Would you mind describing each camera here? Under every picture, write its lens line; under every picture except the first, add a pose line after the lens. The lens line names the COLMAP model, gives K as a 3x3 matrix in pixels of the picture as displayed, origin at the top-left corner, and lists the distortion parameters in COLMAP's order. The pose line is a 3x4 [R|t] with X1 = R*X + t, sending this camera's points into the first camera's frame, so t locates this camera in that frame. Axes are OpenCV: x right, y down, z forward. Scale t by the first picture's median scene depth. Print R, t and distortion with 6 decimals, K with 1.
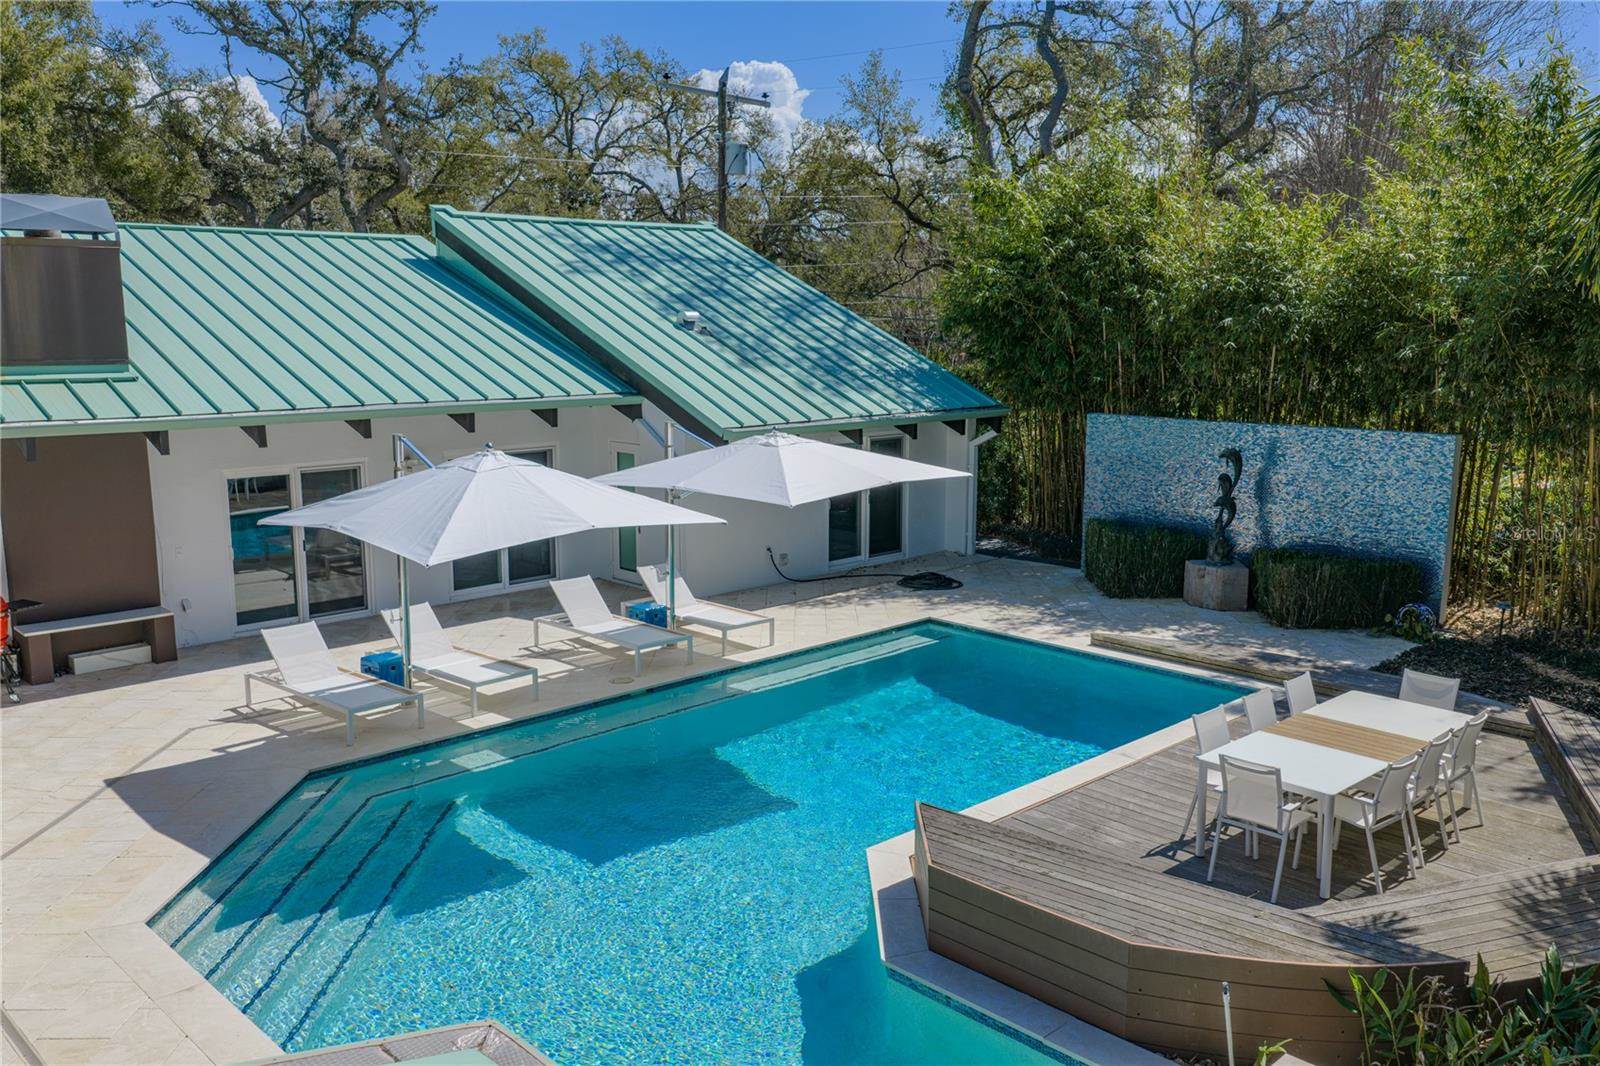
lens RADIAL K [[1326.7, 0, 800.0], [0, 1326.7, 533.0], [0, 0, 1]] dist [0.037026, -0.013323]
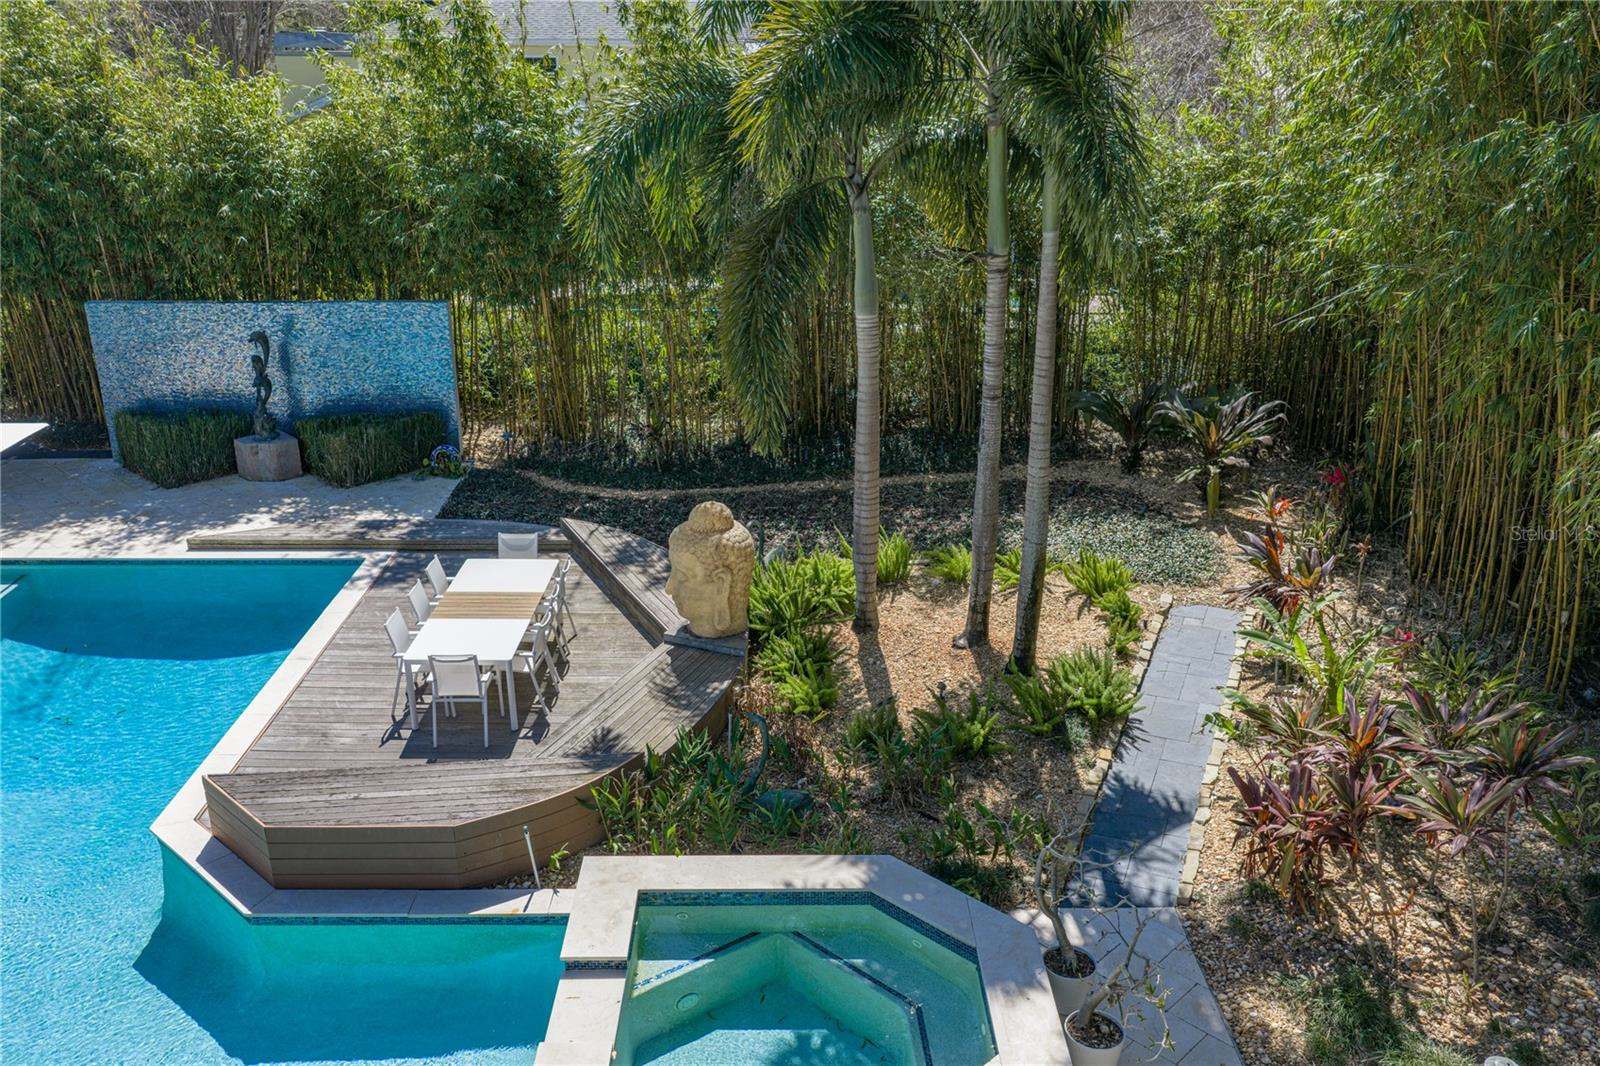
lens RADIAL K [[1364.4, 0, 793.4], [0, 1364.4, 534.4], [0, 0, 1]] dist [0.034543, 0.000740]
pose [[0.694533, -0.253437, 0.673345, -0.176688], [0.120011, 0.963600, 0.238897, -0.128662], [-0.709381, -0.085112, 0.699667, -0.103402]]
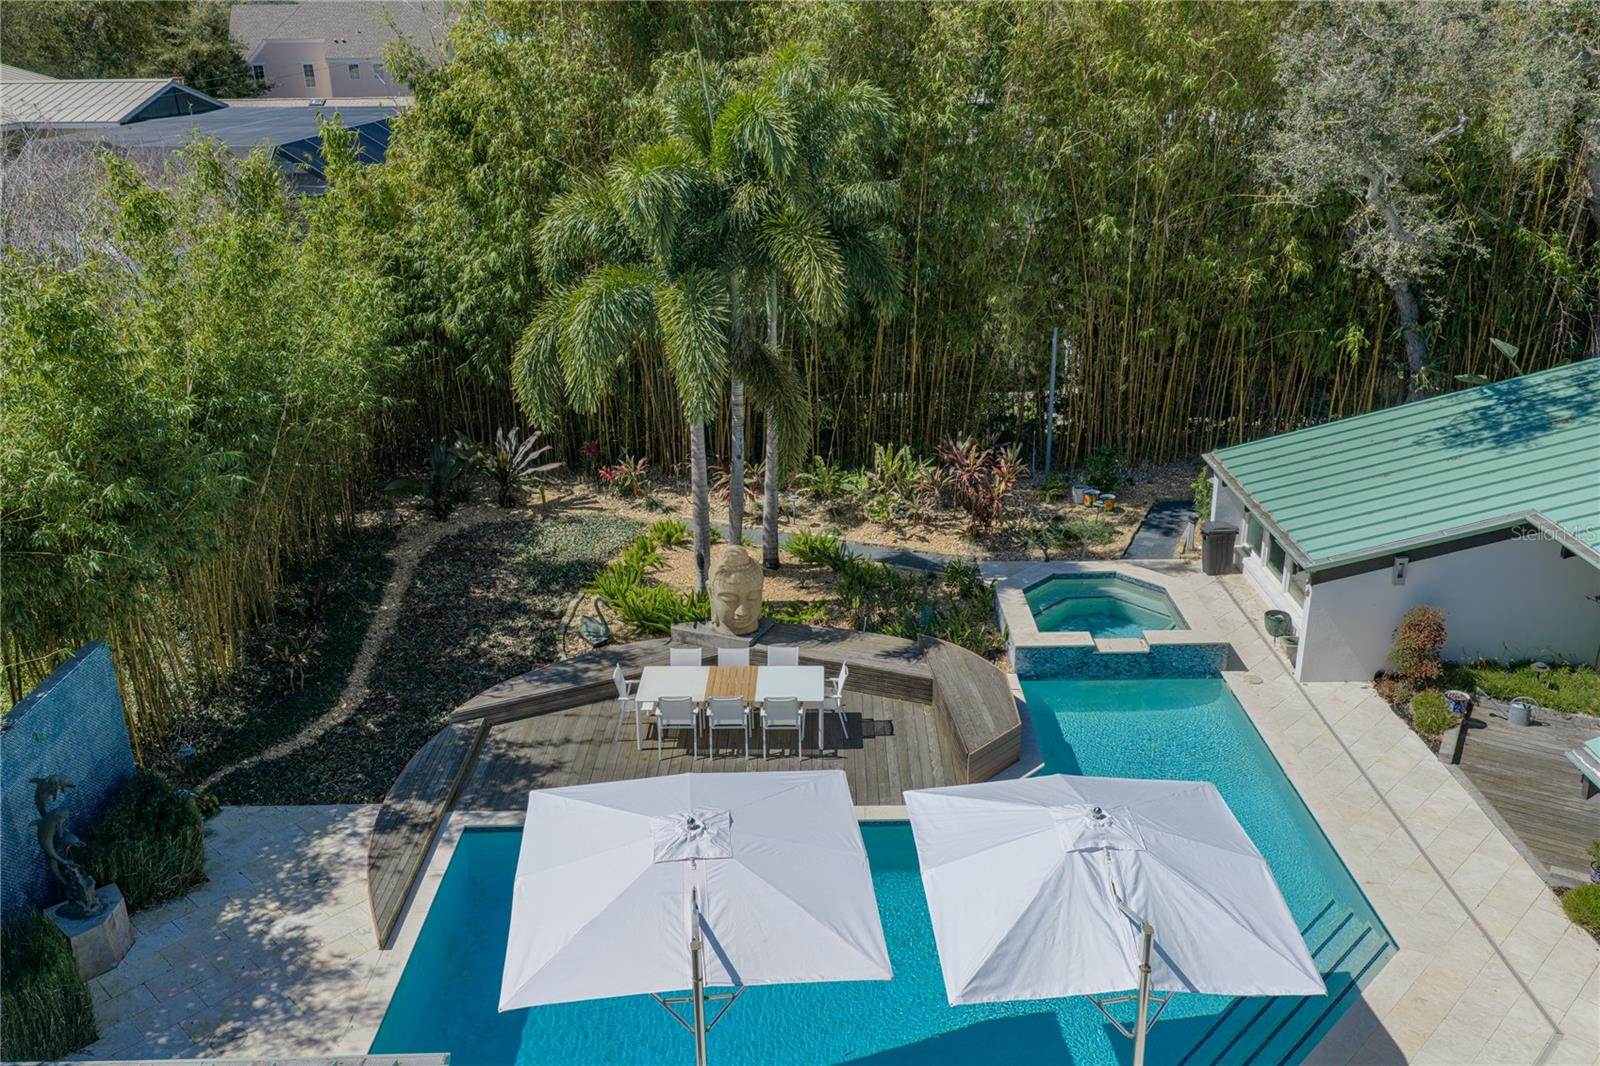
lens RADIAL K [[1364.4, 0, 793.4], [0, 1364.4, 534.4], [0, 0, 1]] dist [0.034543, 0.000740]
pose [[-0.714001, -0.247240, 0.655038, -0.501749], [0.128816, 0.873216, 0.470001, -0.546679], [-0.688193, 0.419961, -0.591628, 1.217954]]
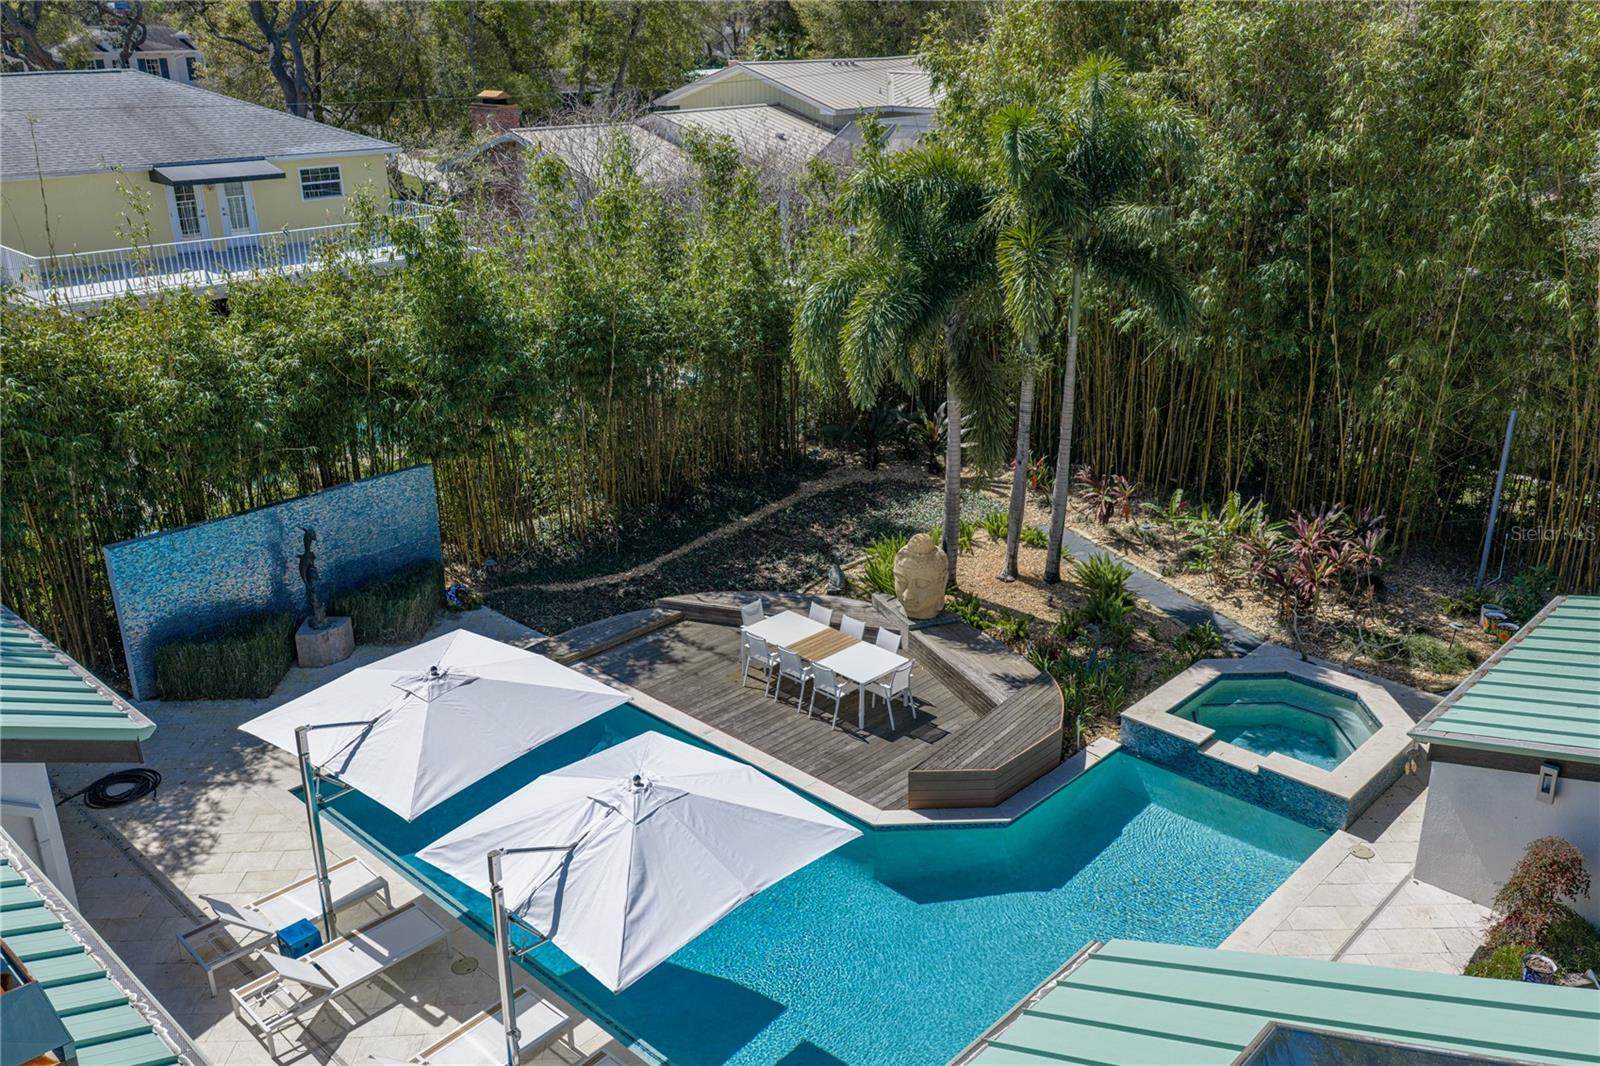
lens RADIAL K [[1364.4, 0, 793.4], [0, 1364.4, 534.4], [0, 0, 1]] dist [0.034543, 0.000740]
pose [[-0.033479, -0.364622, 0.930553, -0.866893], [0.175122, 0.914531, 0.364645, -0.456047], [-0.983977, 0.175169, 0.033236, 0.593709]]
